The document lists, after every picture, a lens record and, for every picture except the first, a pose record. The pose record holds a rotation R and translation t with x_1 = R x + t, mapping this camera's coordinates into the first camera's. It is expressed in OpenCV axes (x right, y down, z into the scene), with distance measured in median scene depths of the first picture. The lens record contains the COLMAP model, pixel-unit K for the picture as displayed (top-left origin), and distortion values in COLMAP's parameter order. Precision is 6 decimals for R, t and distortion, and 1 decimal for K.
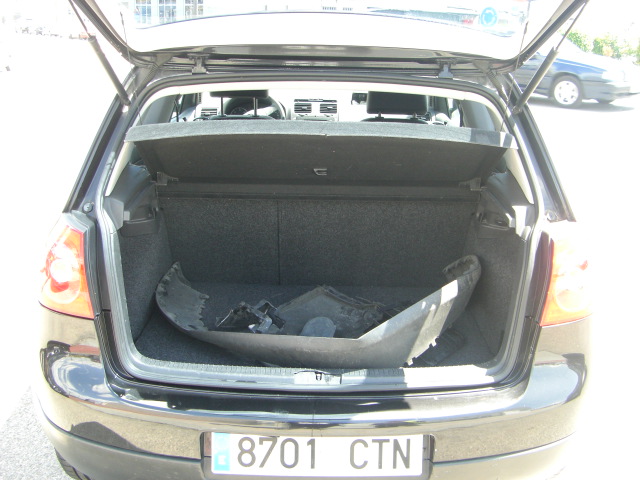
lens RADIAL K [[725.6, 0, 320.0], [0, 725.6, 240.0], [0, 0, 1]] dist [-0.224244, 0.271719]
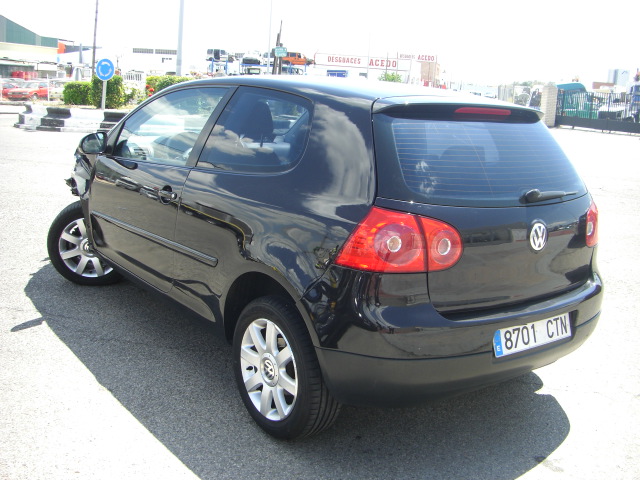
lens RADIAL K [[721.1, 0, 320.0], [0, 721.1, 240.0], [0, 0, 1]] dist [-0.152088, 0.043306]
pose [[0.806471, -0.100174, 0.582726, -1.371502], [0.139764, 0.989912, -0.023257, 0.049618], [-0.574518, 0.100200, 0.812336, -0.094503]]
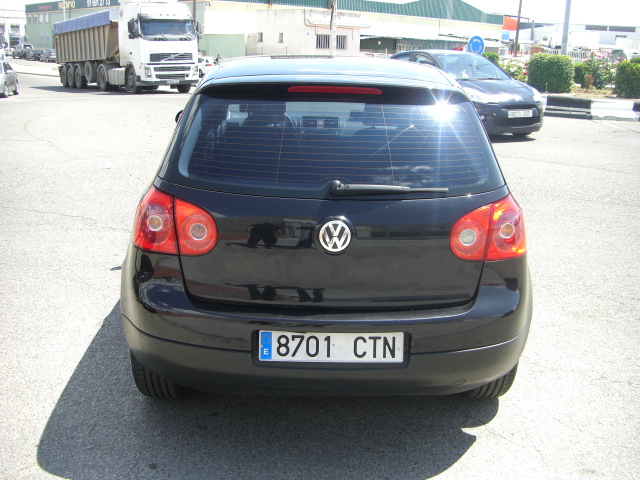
lens RADIAL K [[721.1, 0, 320.0], [0, 721.1, 240.0], [0, 0, 1]] dist [-0.152088, 0.043306]
pose [[0.999944, 0.003141, 0.010115, -0.043090], [-0.002780, 0.999363, -0.035575, 0.133480], [-0.010221, 0.035545, 0.999316, -0.481337]]
